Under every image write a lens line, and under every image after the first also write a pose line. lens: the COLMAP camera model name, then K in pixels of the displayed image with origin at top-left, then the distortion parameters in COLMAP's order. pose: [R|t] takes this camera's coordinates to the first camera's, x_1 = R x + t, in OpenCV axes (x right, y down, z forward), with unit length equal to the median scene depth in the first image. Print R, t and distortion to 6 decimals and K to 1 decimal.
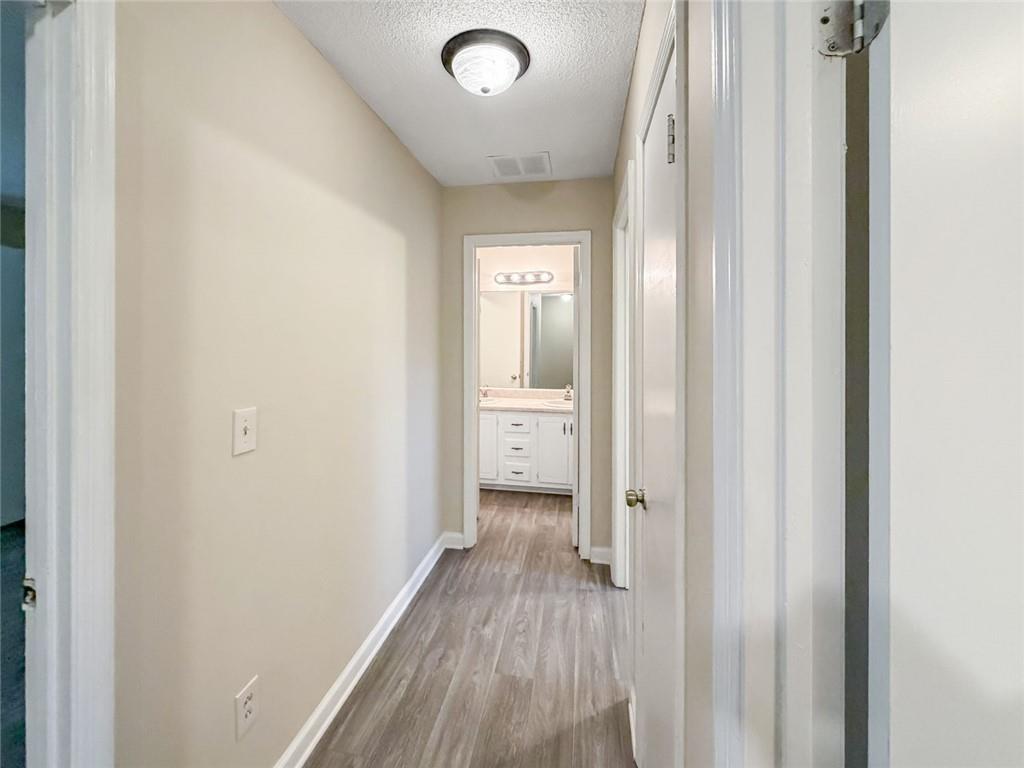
lens RADIAL K [[419.1, 0, 512.0], [0, 419.1, 384.0], [0, 0, 1]] dist [-0.001076, -0.000125]
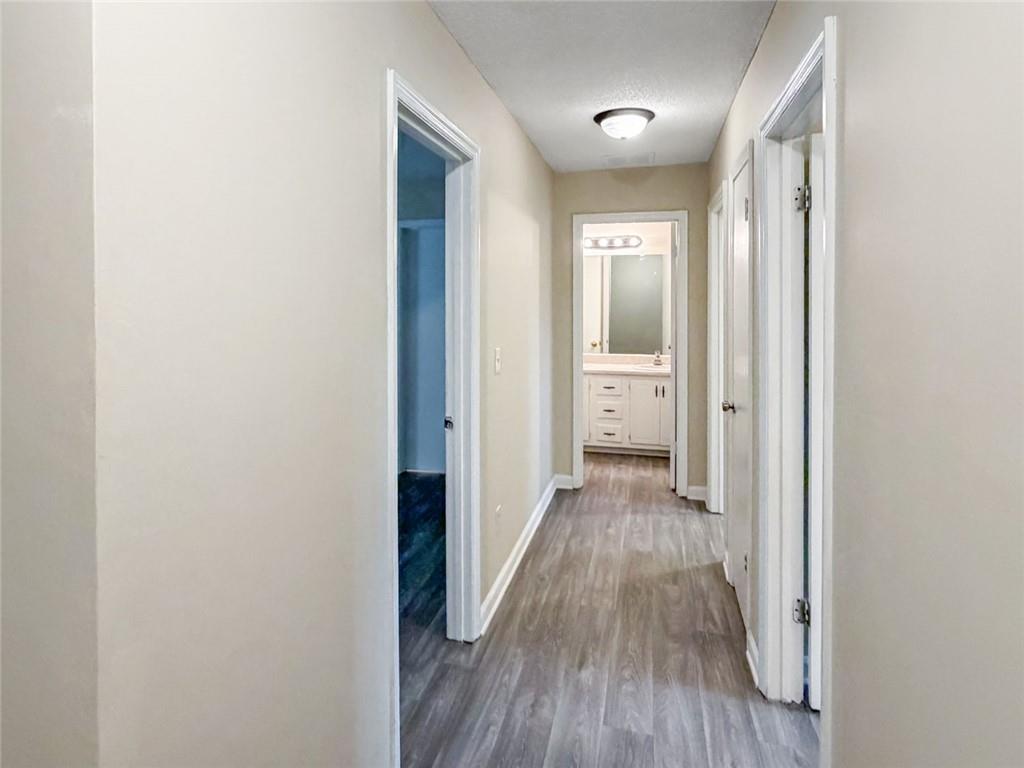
lens RADIAL K [[559.4, 0, 514.4], [0, 559.4, 357.1], [0, 0, 1]] dist [0.000394, 0.000249]
pose [[0.997156, 0.002512, -0.075319, -0.171209], [-0.003088, 0.999967, -0.007525, 0.049144], [0.075297, 0.007736, 0.997131, -0.569057]]
